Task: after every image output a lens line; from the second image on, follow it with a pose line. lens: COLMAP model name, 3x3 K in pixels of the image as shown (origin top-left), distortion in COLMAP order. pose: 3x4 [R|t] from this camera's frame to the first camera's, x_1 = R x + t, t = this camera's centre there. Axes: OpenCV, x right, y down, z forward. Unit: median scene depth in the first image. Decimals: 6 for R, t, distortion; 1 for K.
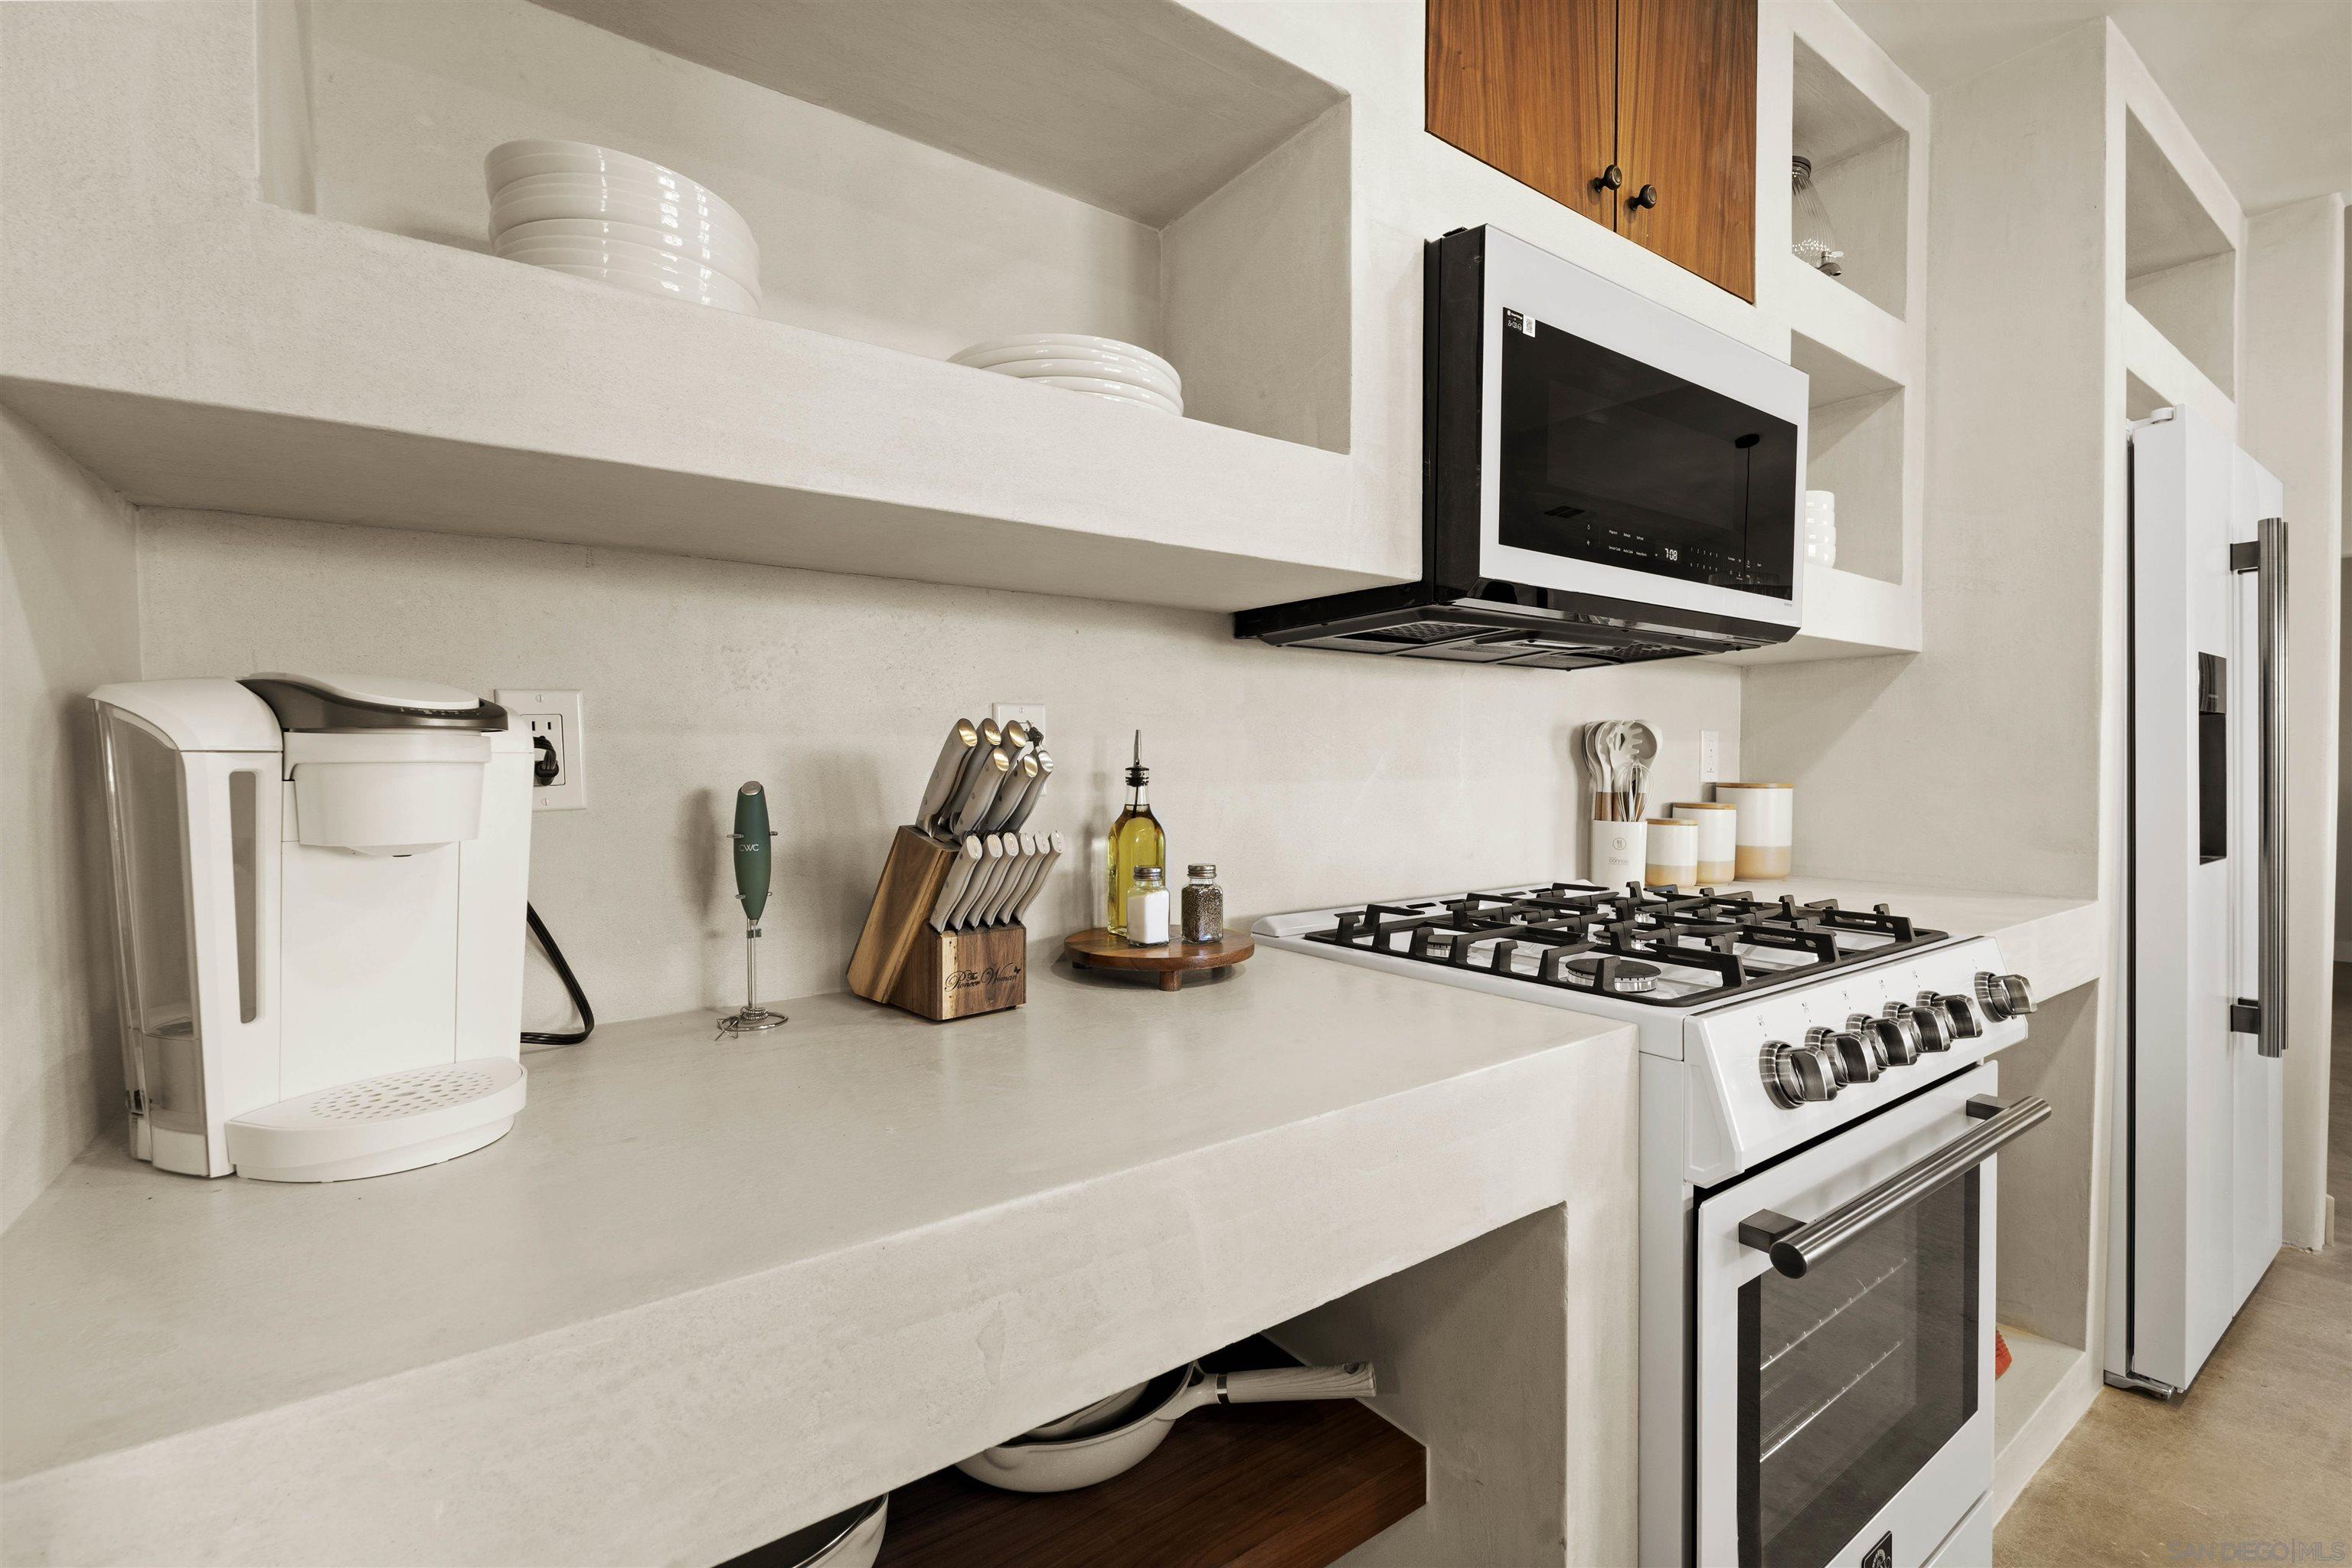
lens RADIAL K [[1019.1, 0, 1216.6], [0, 1019.1, 781.2], [0, 0, 1]] dist [-0.004519, 0.000556]
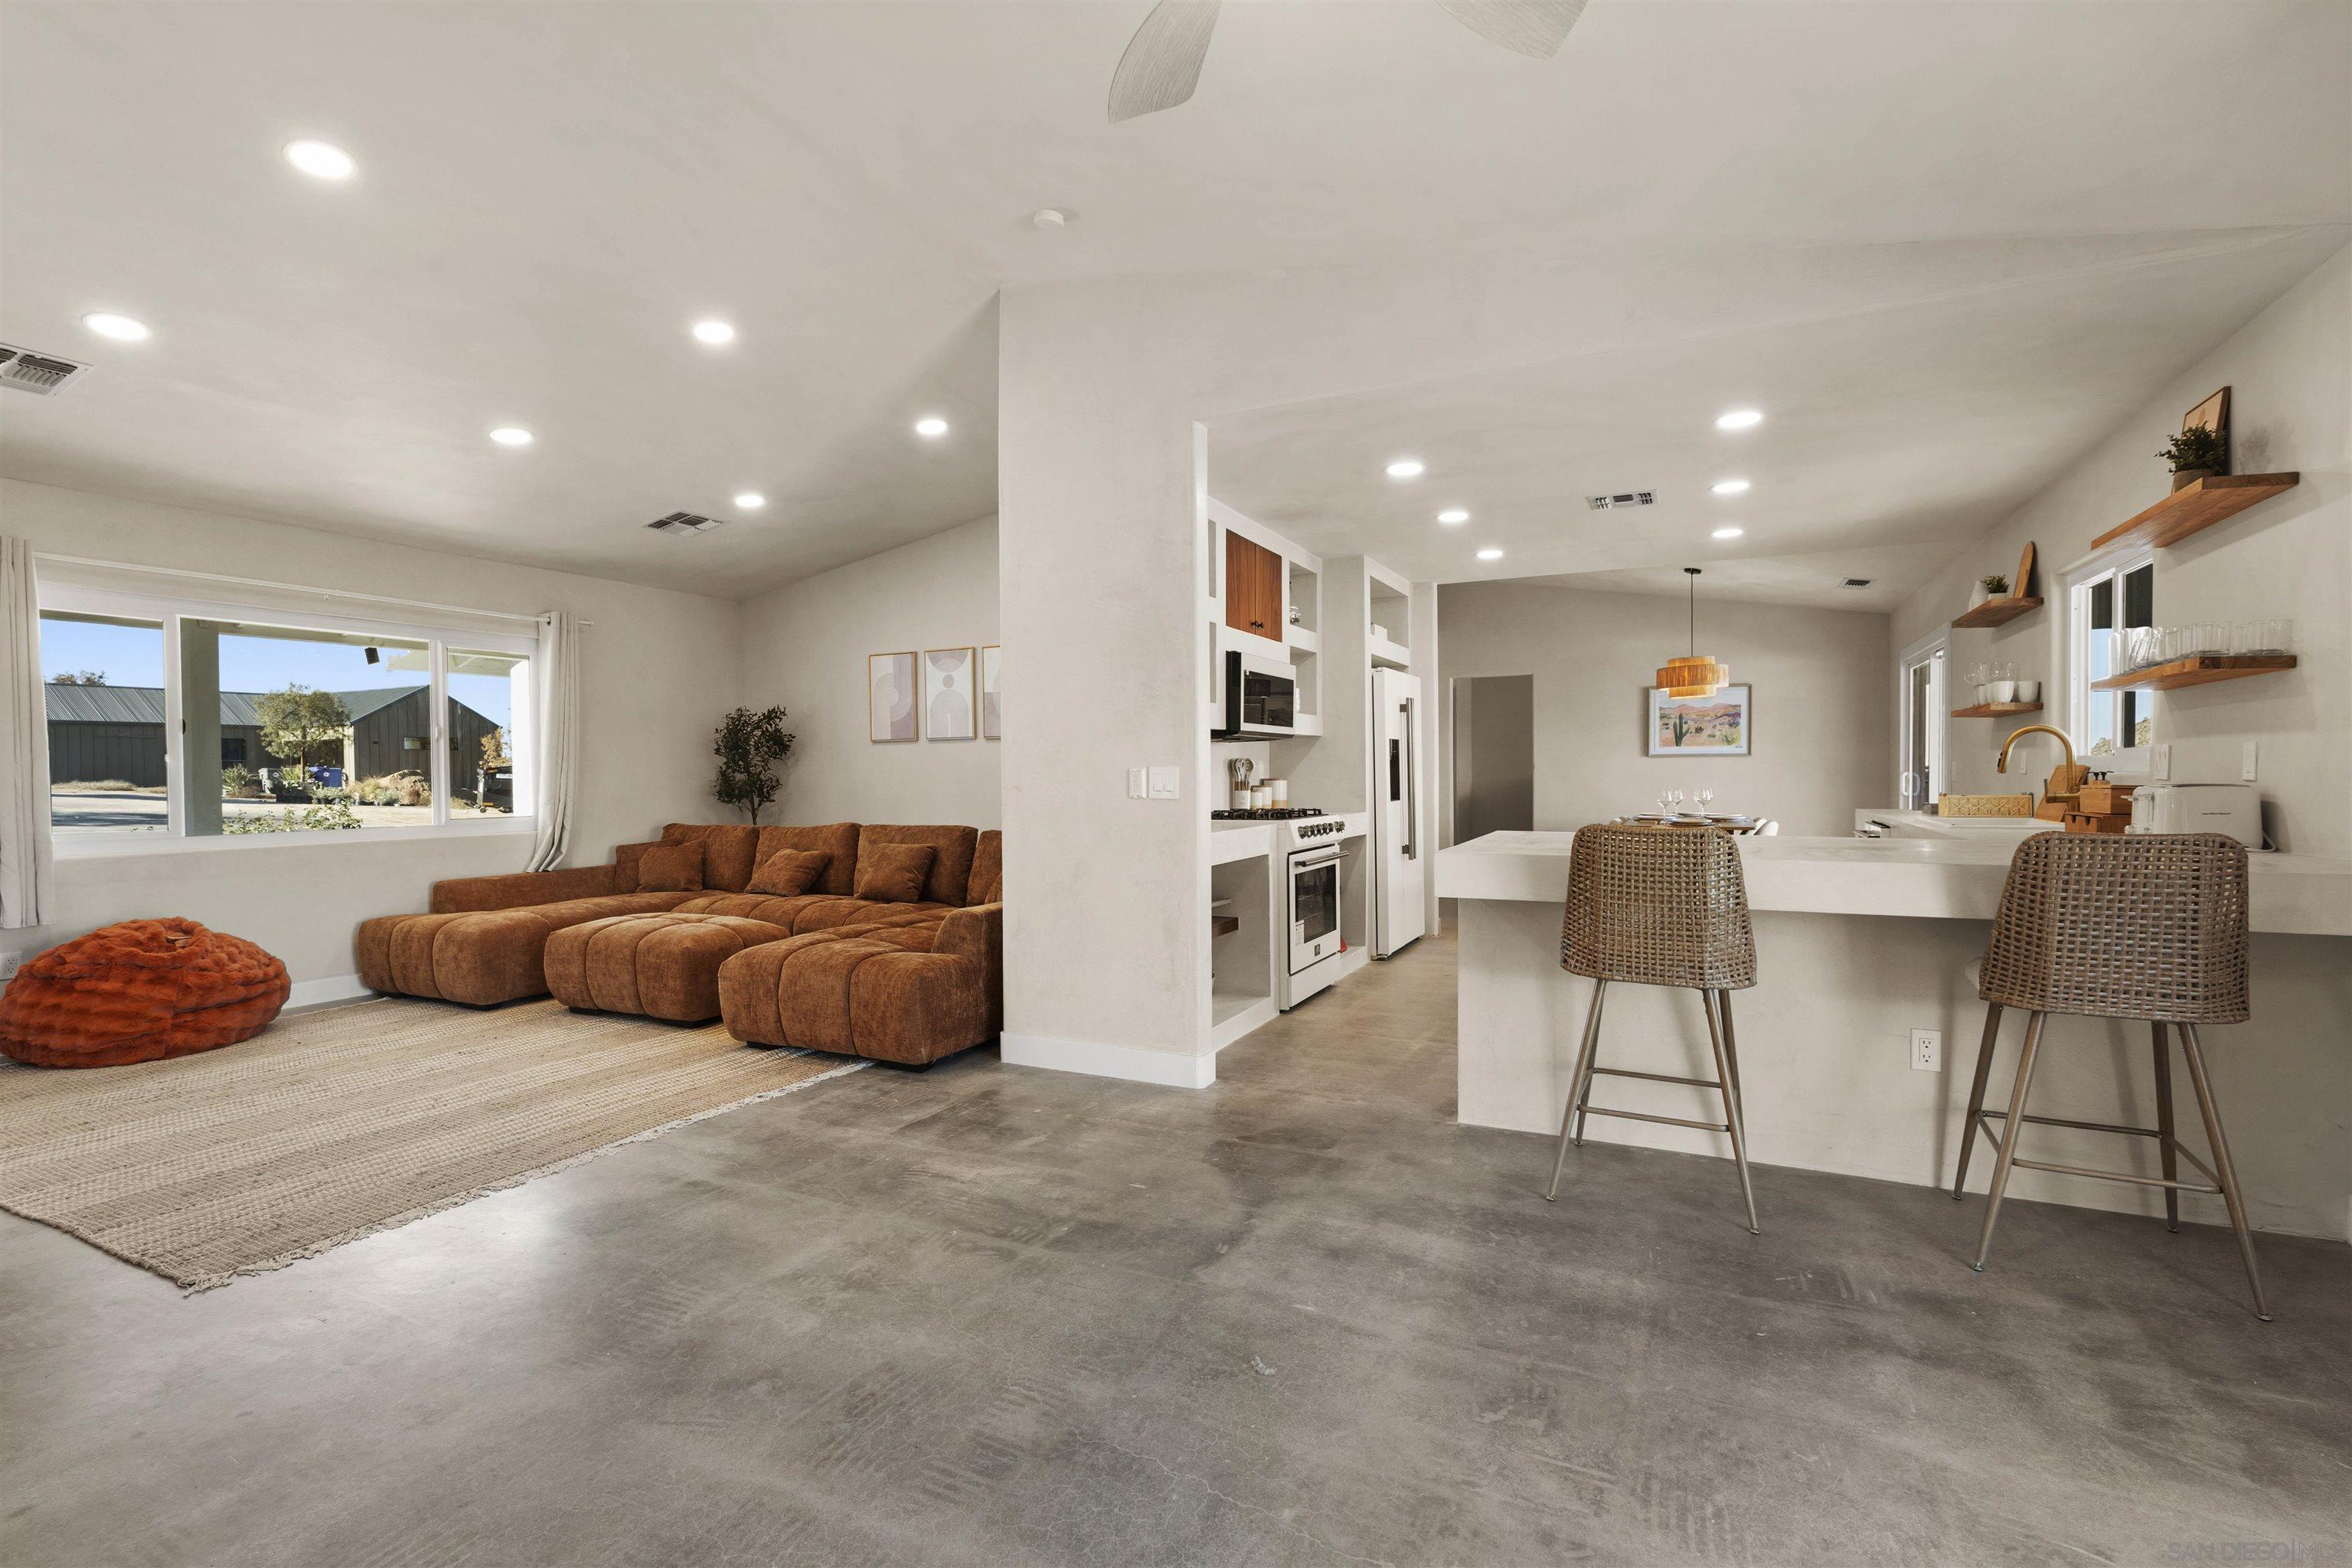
lens RADIAL K [[1019.1, 0, 1208.6], [0, 1019.1, 790.8], [0, 0, 1]] dist [-0.004519, 0.000556]
pose [[0.878568, -0.012437, 0.477455, -1.200470], [0.014055, 0.999901, 0.000183, 0.038196], [-0.477410, 0.006550, 0.878656, -1.712264]]
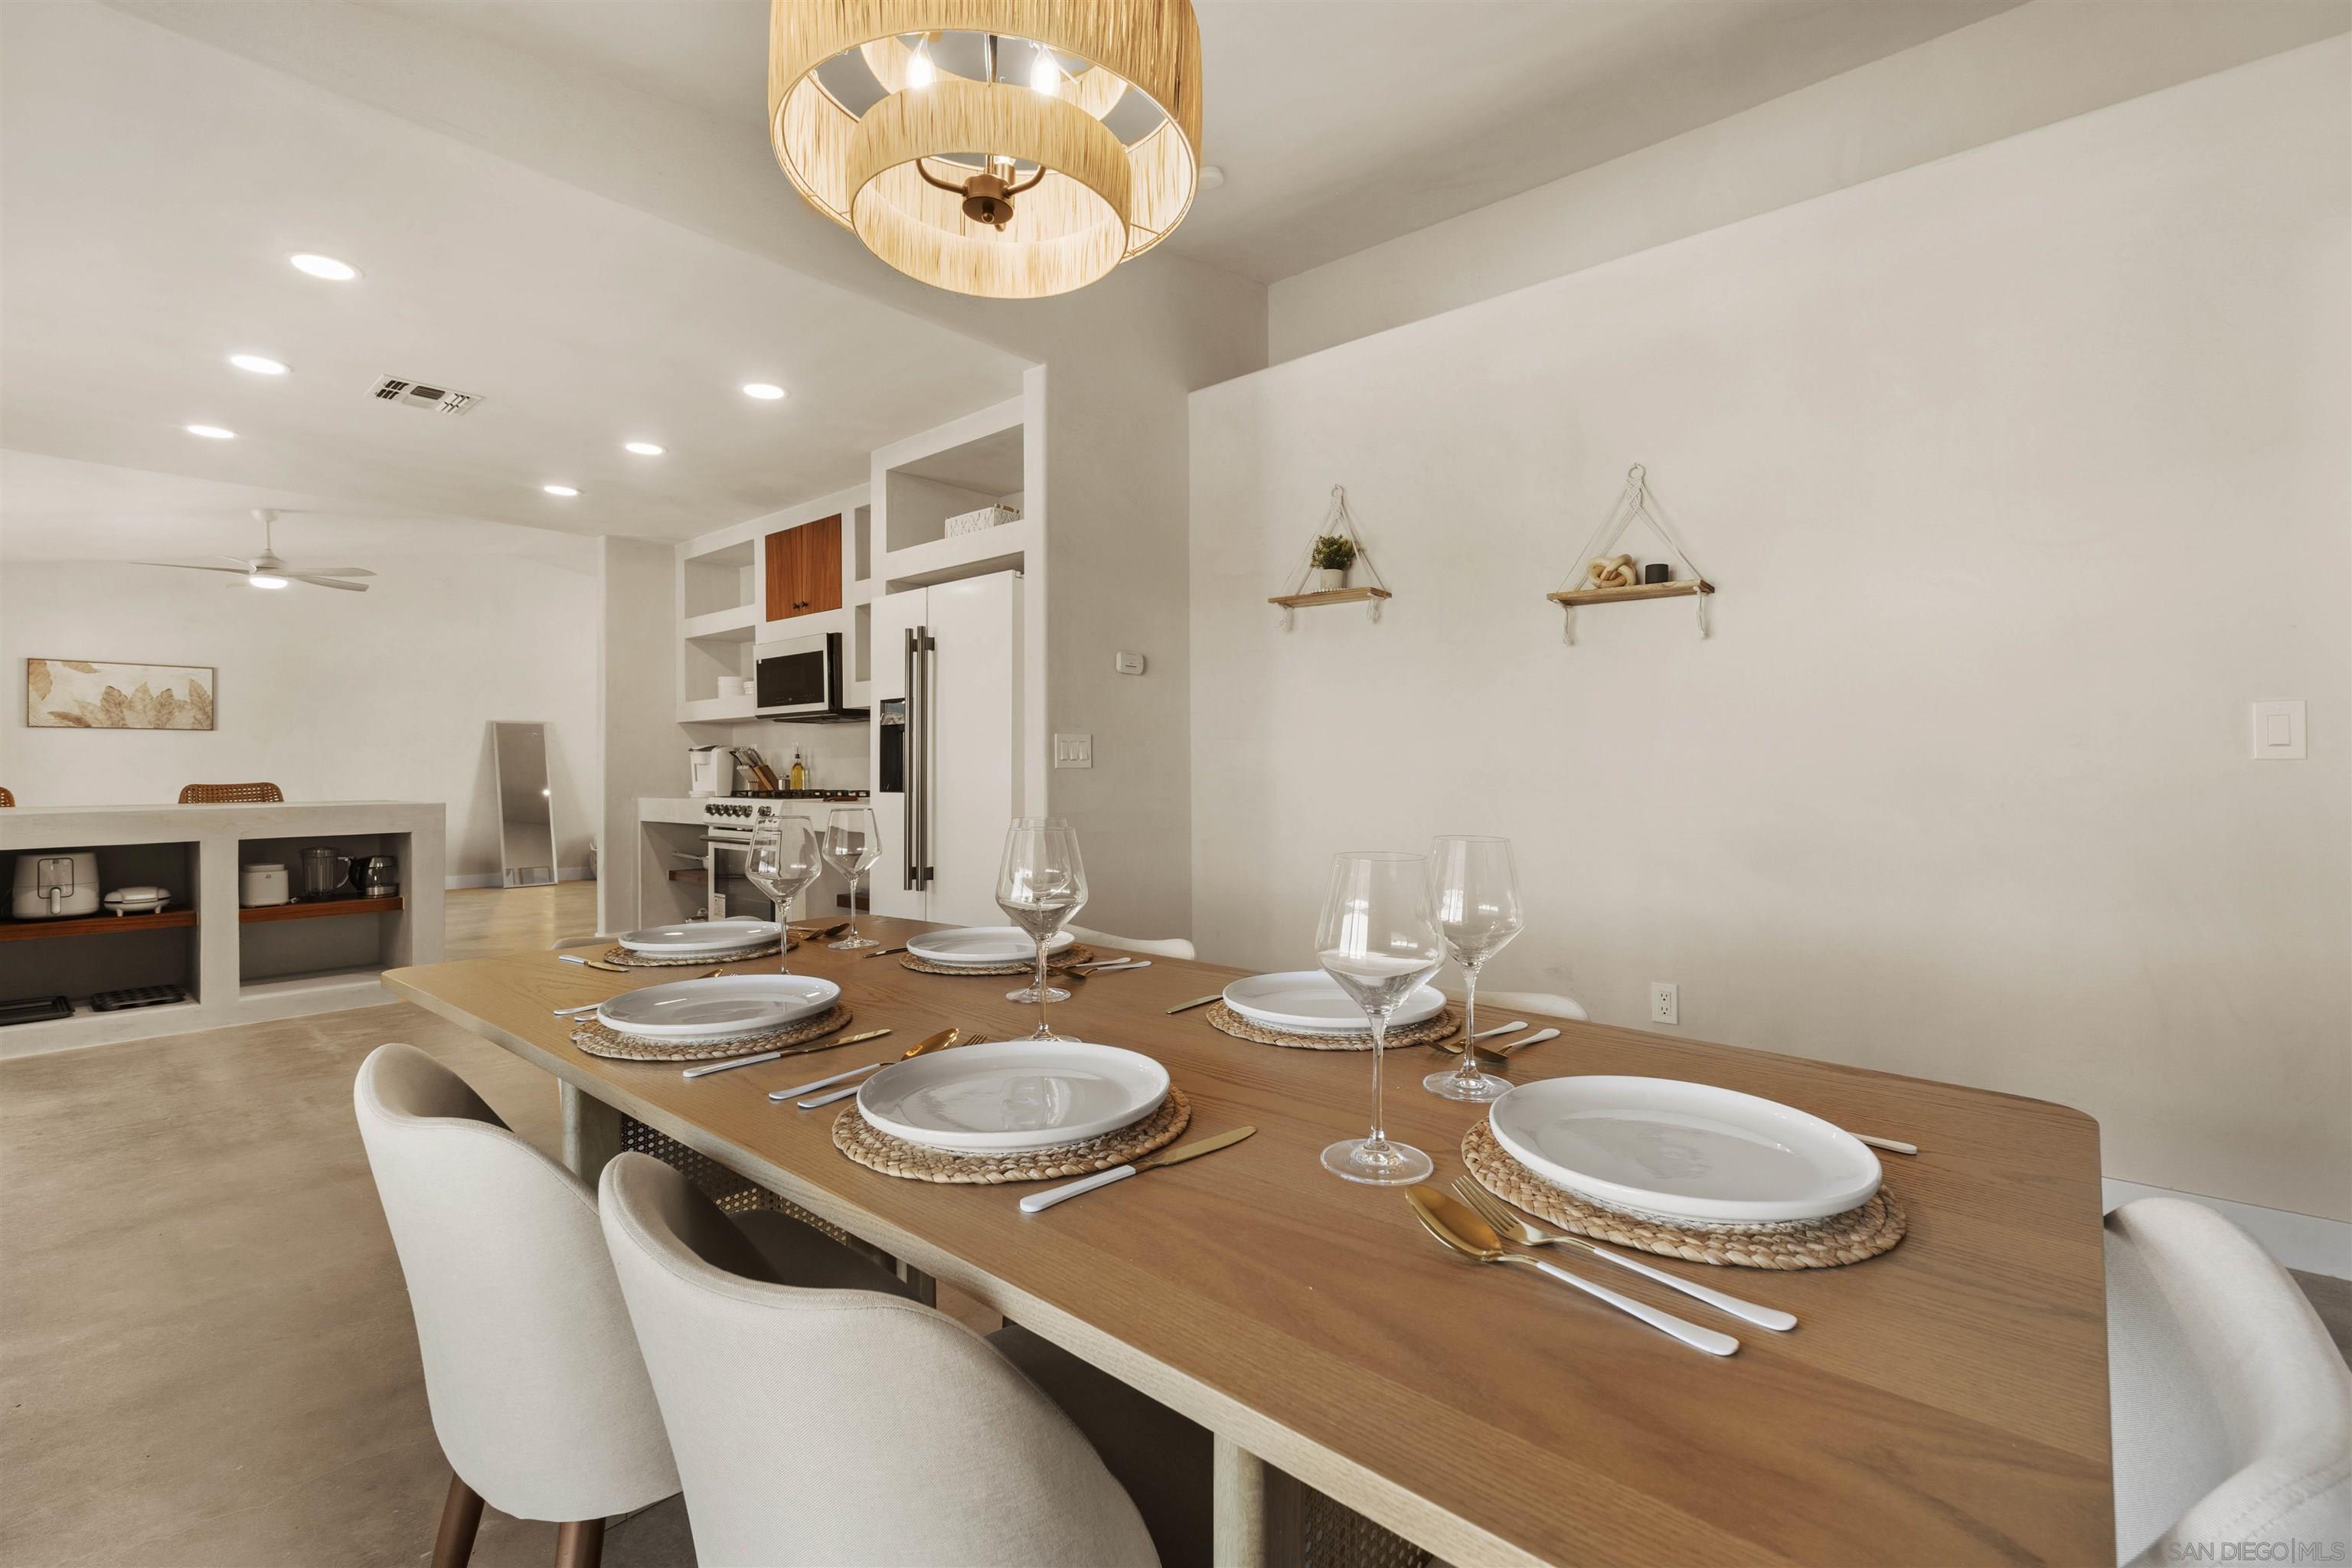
lens RADIAL K [[1019.1, 0, 1150.7], [0, 1019.1, 753.8], [0, 0, 1]] dist [-0.004519, 0.000556]
pose [[0.228720, -0.007722, -0.973462, 3.358519], [-0.008548, 0.999914, -0.009940, 0.011899], [0.973455, 0.010595, 0.228635, 1.068740]]
